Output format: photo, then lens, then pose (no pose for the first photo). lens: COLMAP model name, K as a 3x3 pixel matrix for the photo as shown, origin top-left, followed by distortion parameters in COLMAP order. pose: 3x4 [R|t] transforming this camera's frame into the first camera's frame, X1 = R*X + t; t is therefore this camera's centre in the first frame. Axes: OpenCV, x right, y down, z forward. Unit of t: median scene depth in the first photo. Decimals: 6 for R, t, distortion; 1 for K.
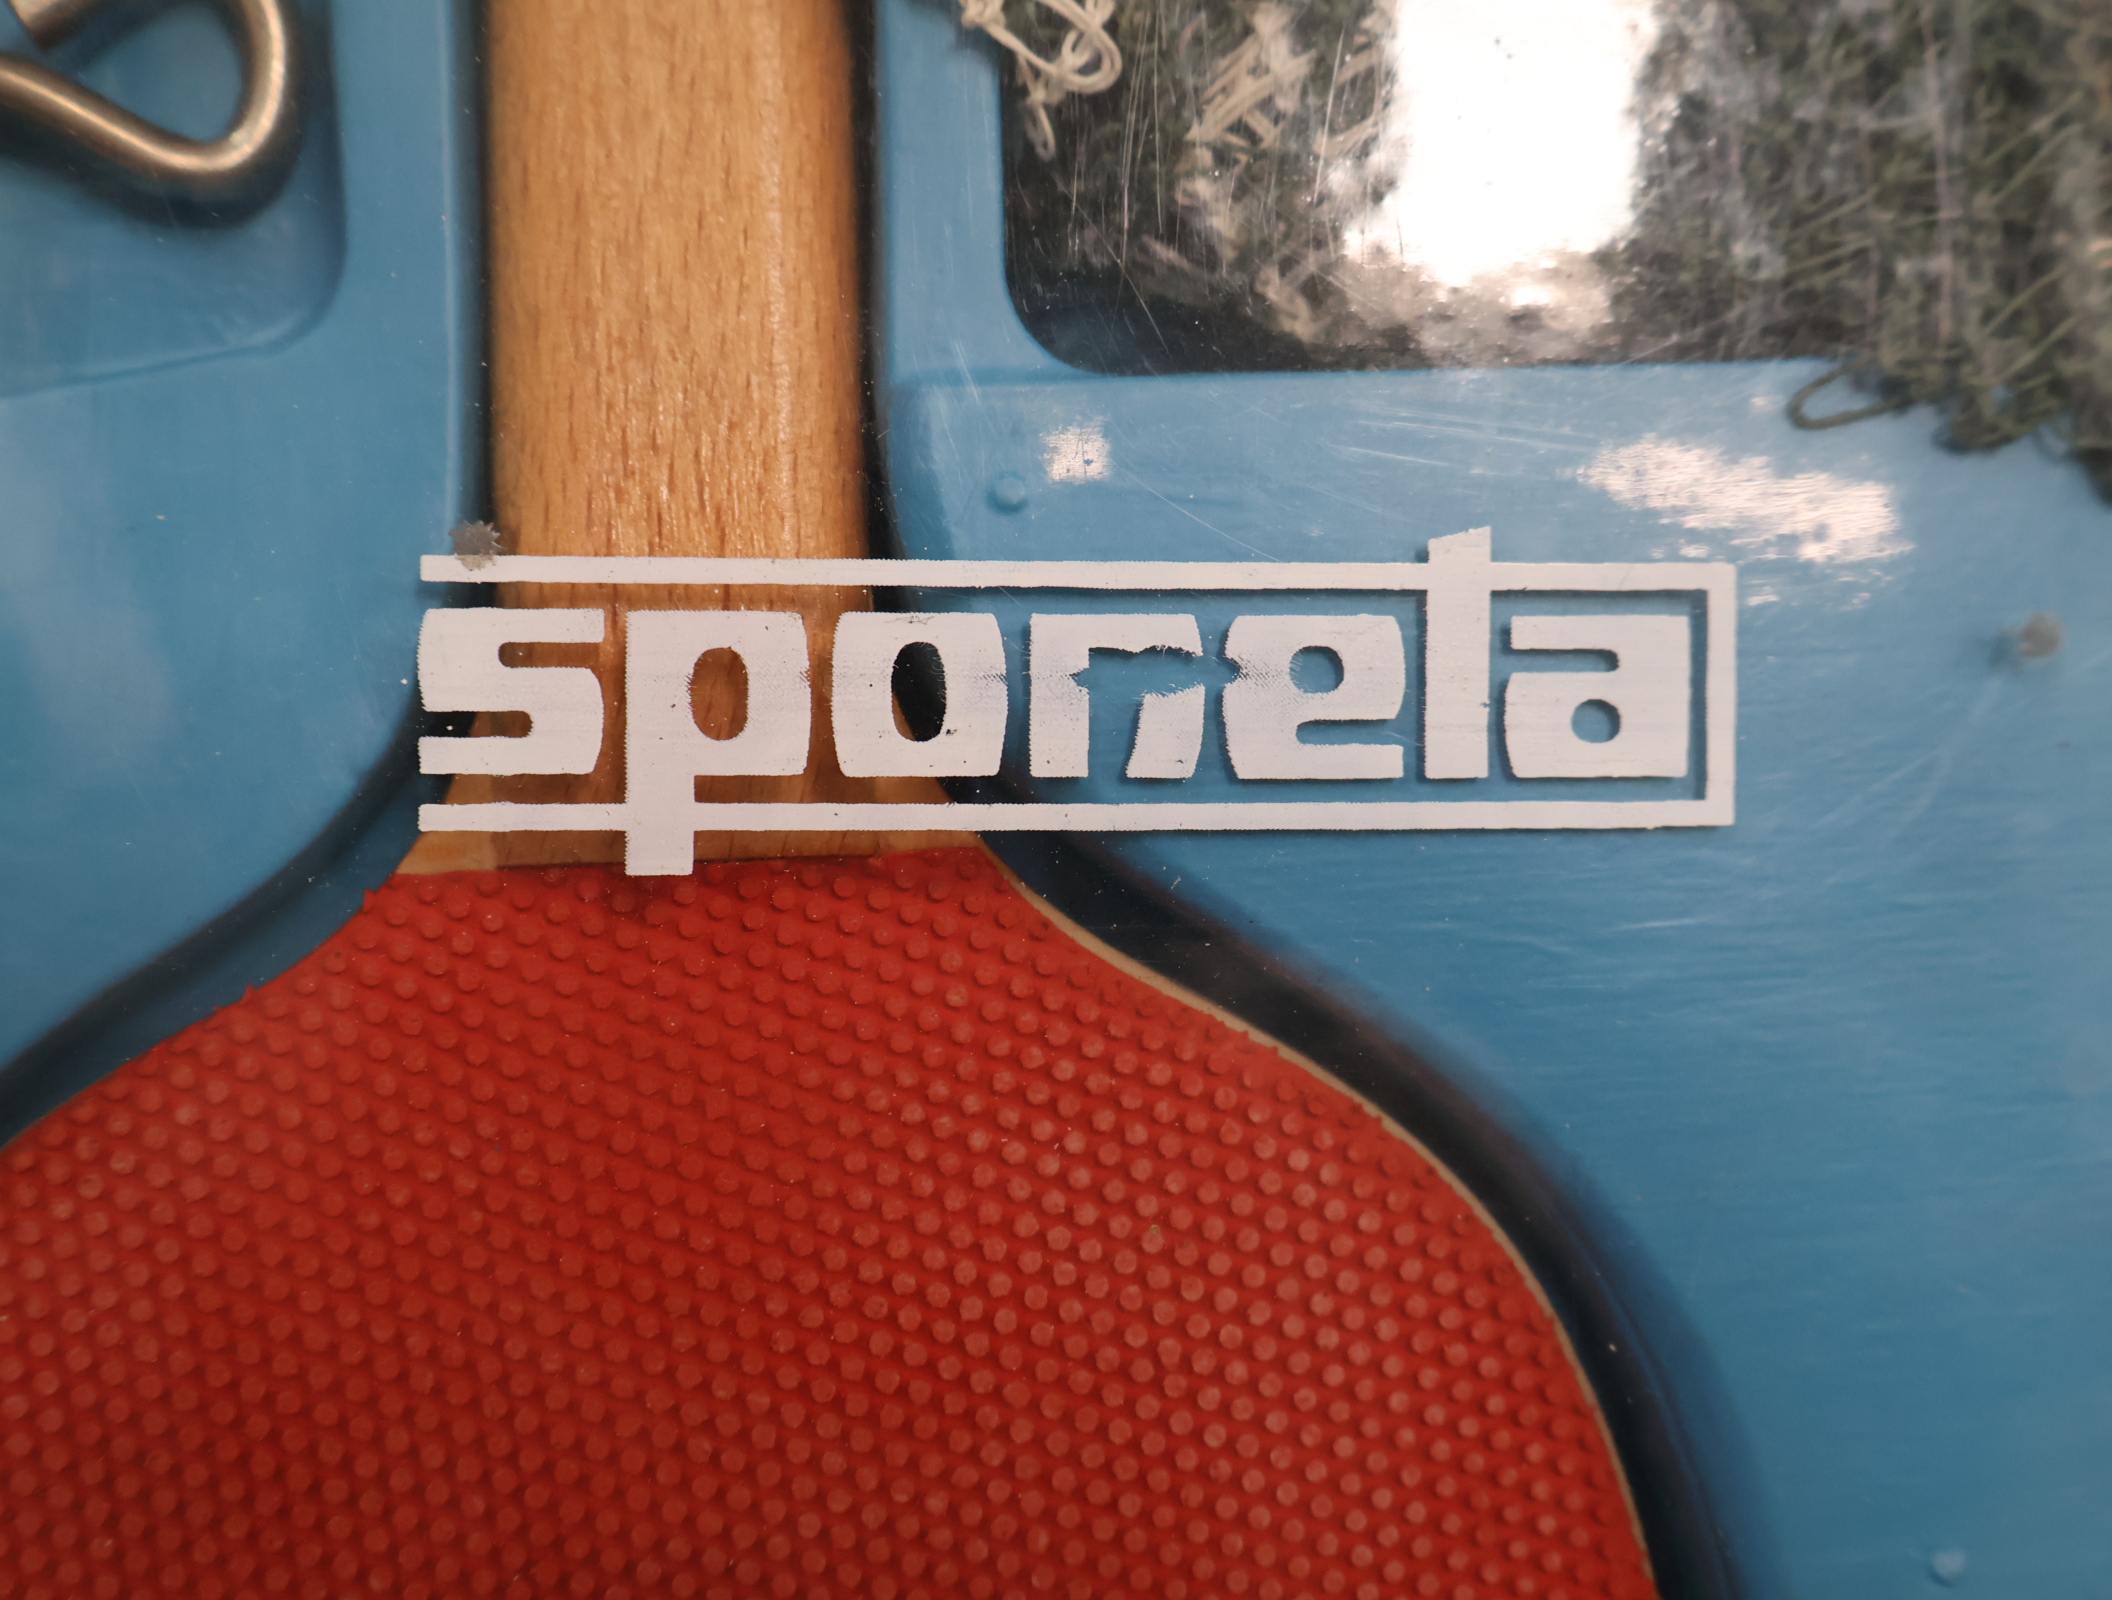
lens RADIAL K [[2200.2, 0, 1056.0], [0, 2200.2, 800.0], [0, 0, 1]] dist [0.015676, 0.000747]
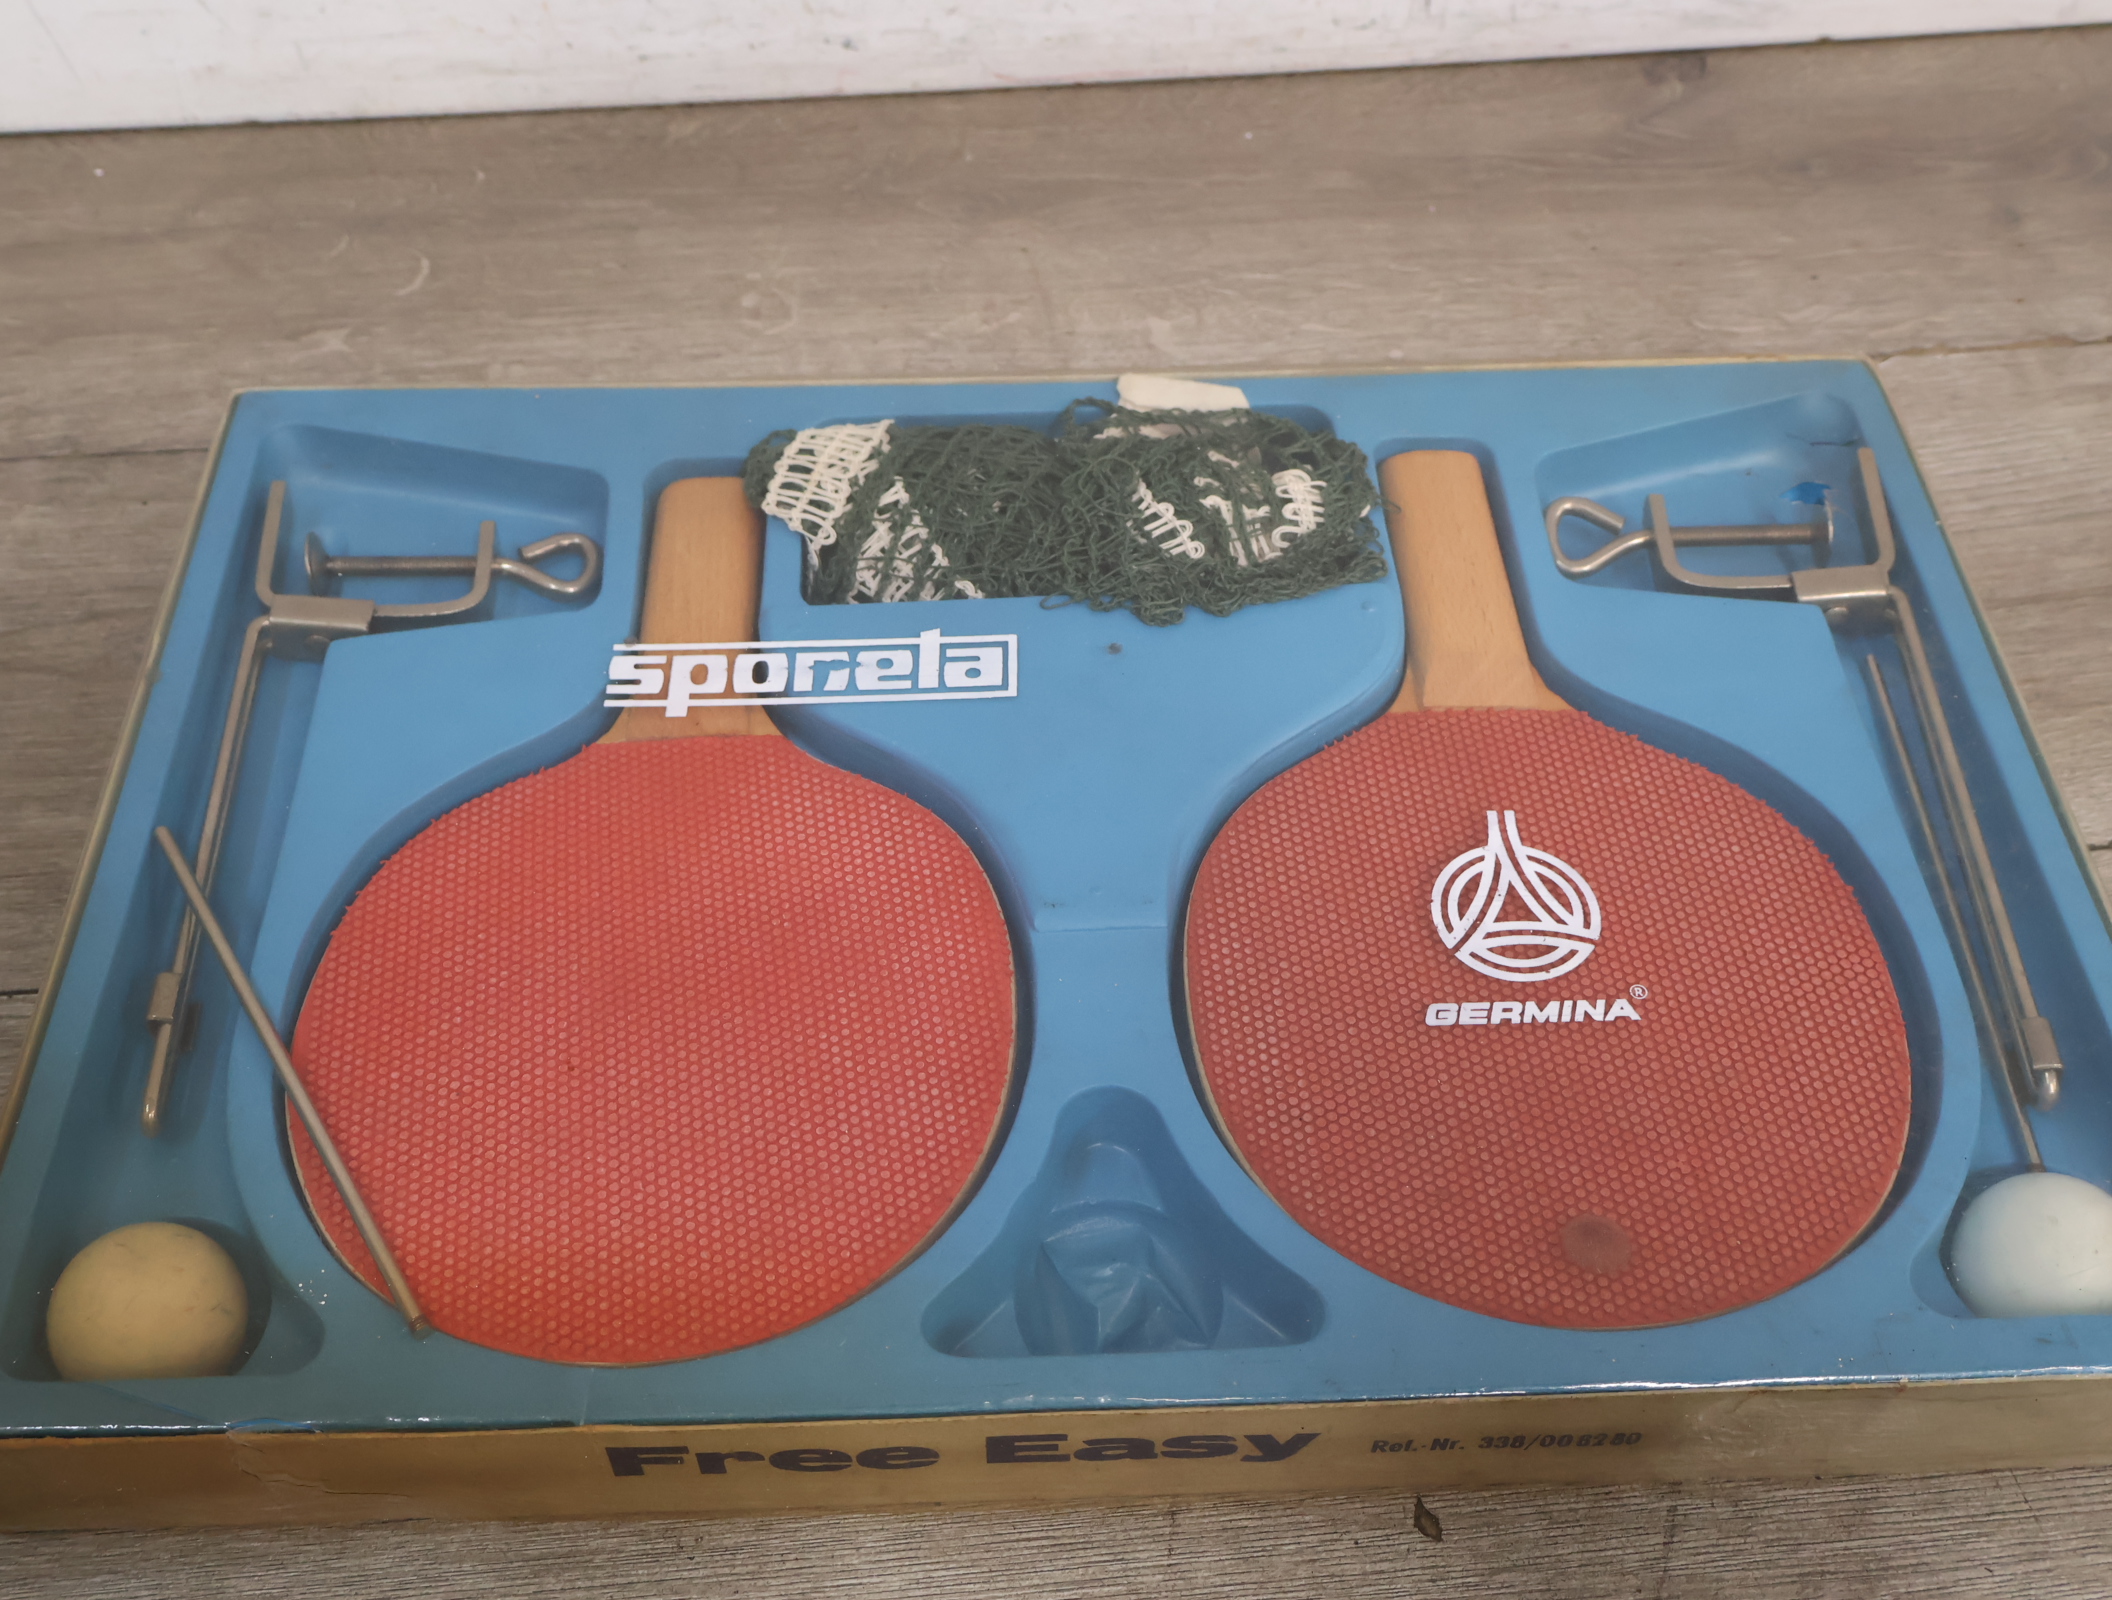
lens RADIAL K [[2200.2, 0, 1056.0], [0, 2200.2, 800.0], [0, 0, 1]] dist [0.015676, 0.000747]
pose [[0.996541, -0.061034, -0.056392, 0.534150], [0.012833, 0.783515, -0.621240, 2.083093], [0.082101, 0.618368, 0.781589, -1.357785]]
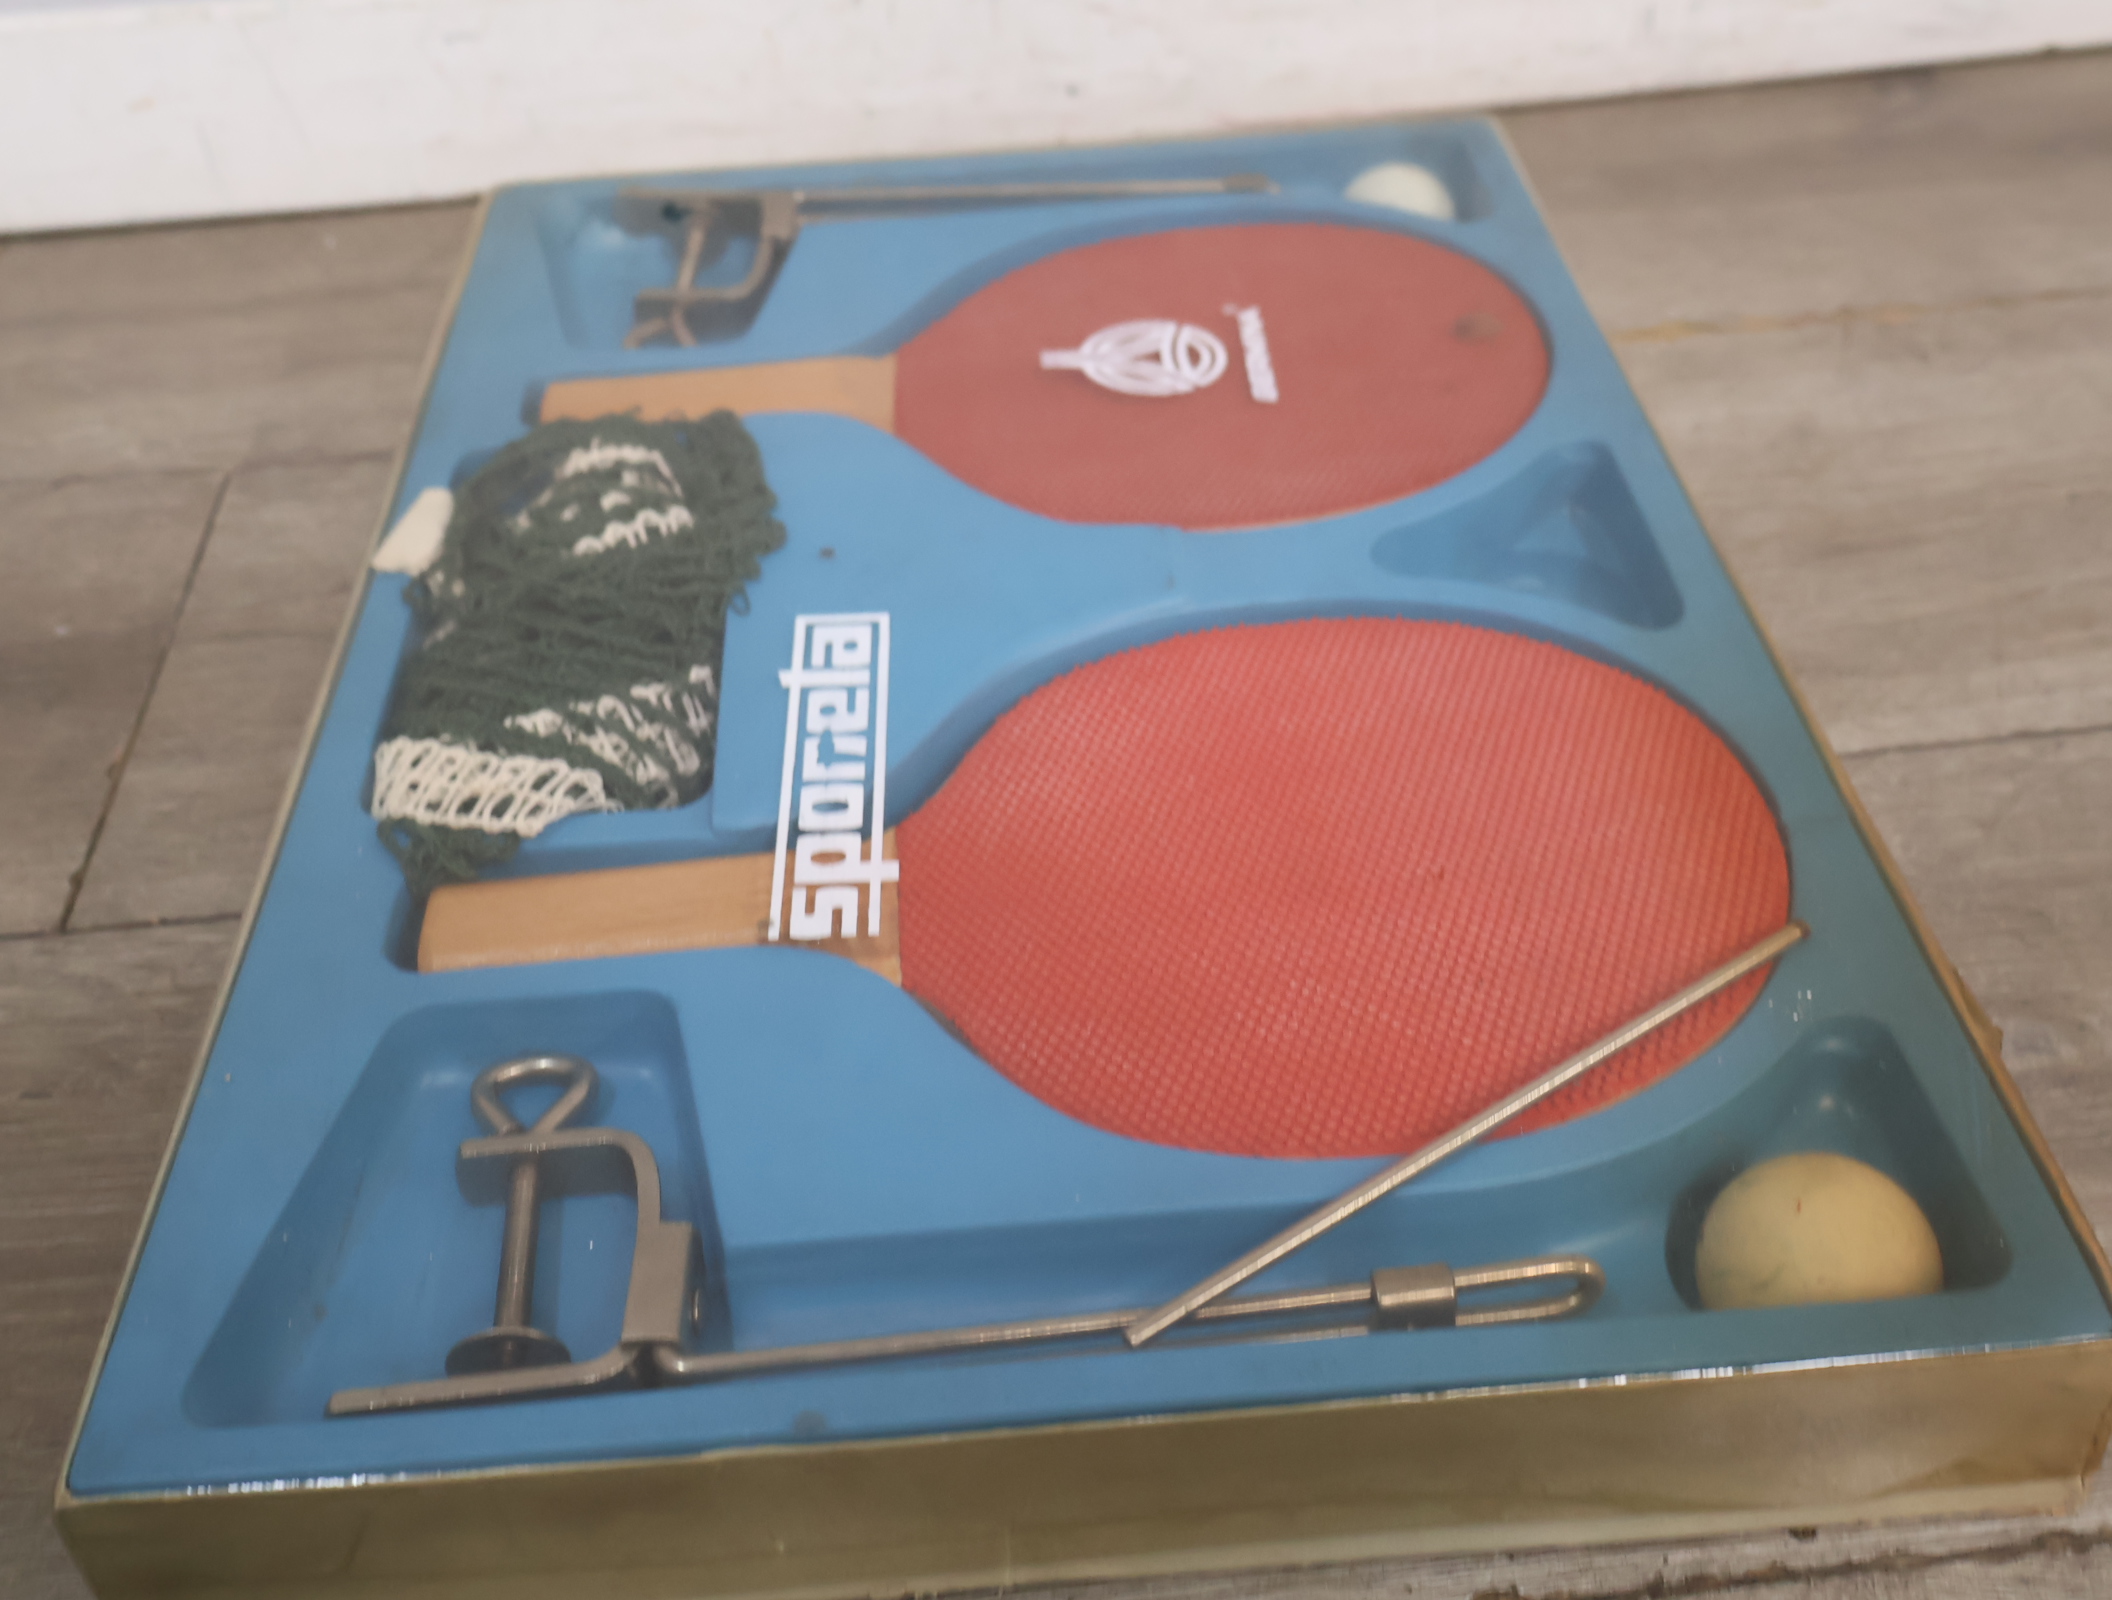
lens RADIAL K [[2214.1, 0, 1056.0], [0, 2214.1, 800.0], [0, 0, 1]] dist [0.017930, 0.009091]
pose [[-0.034551, -0.699157, 0.714132, -1.908258], [0.999243, -0.036943, 0.012177, 0.182402], [0.017868, 0.714013, 0.699905, -0.821859]]
